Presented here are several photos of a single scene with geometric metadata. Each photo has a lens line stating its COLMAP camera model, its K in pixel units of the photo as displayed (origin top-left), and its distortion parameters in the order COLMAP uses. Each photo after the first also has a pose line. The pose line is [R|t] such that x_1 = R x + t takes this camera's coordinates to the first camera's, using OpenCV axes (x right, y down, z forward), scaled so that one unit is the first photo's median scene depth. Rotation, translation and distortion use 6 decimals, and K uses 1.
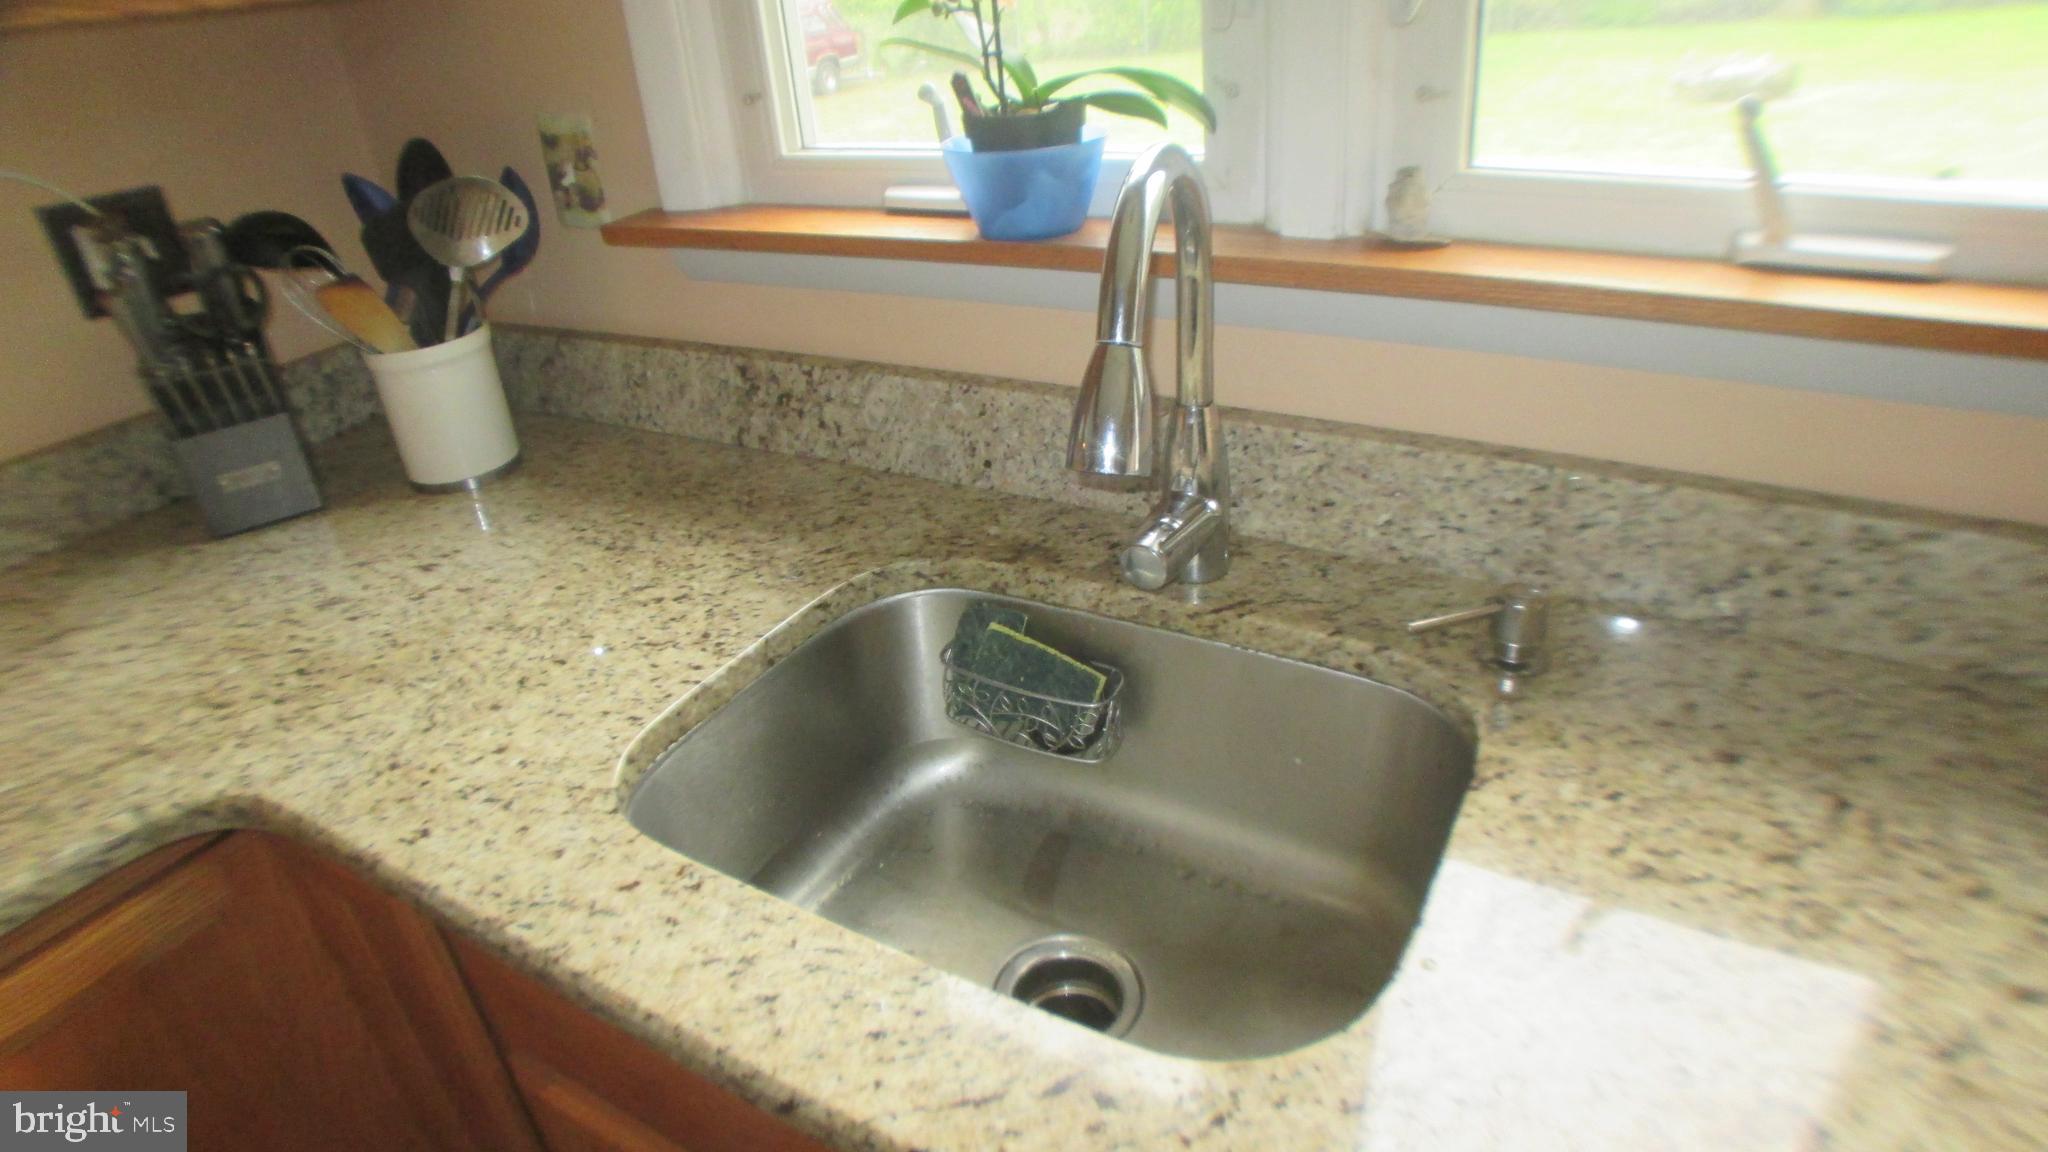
lens RADIAL K [[1219.5, 0, 1024.0], [0, 1219.5, 576.0], [0, 0, 1]] dist [-0.134172, 0.073850]
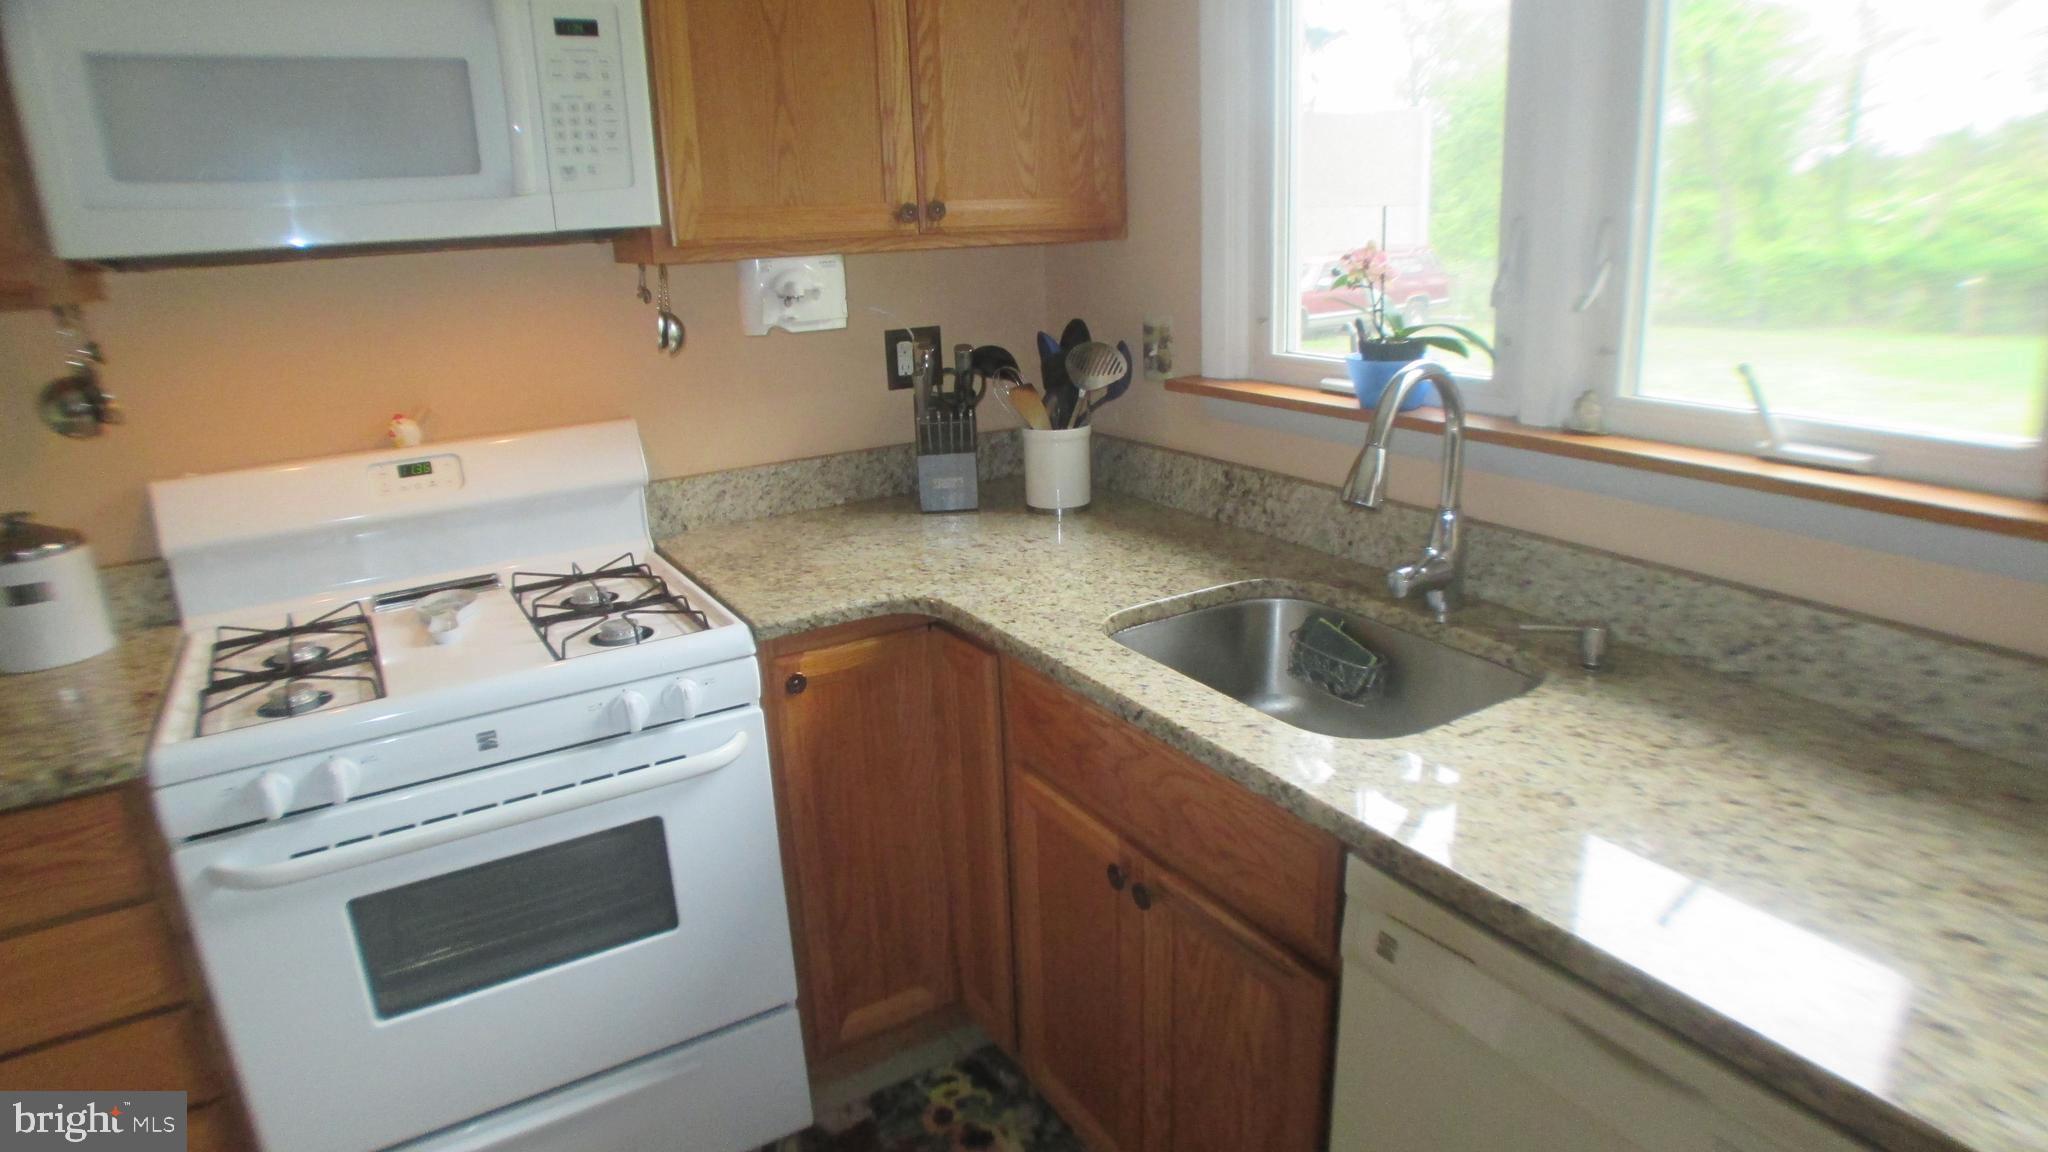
lens RADIAL K [[1230.6, 0, 1024.0], [0, 1230.6, 576.0], [0, 0, 1]] dist [-0.052761, 0.002589]
pose [[0.887562, 0.181242, -0.423539, 0.332587], [-0.253523, 0.959787, -0.120564, 0.303252], [0.384656, 0.214385, 0.897819, -0.767847]]
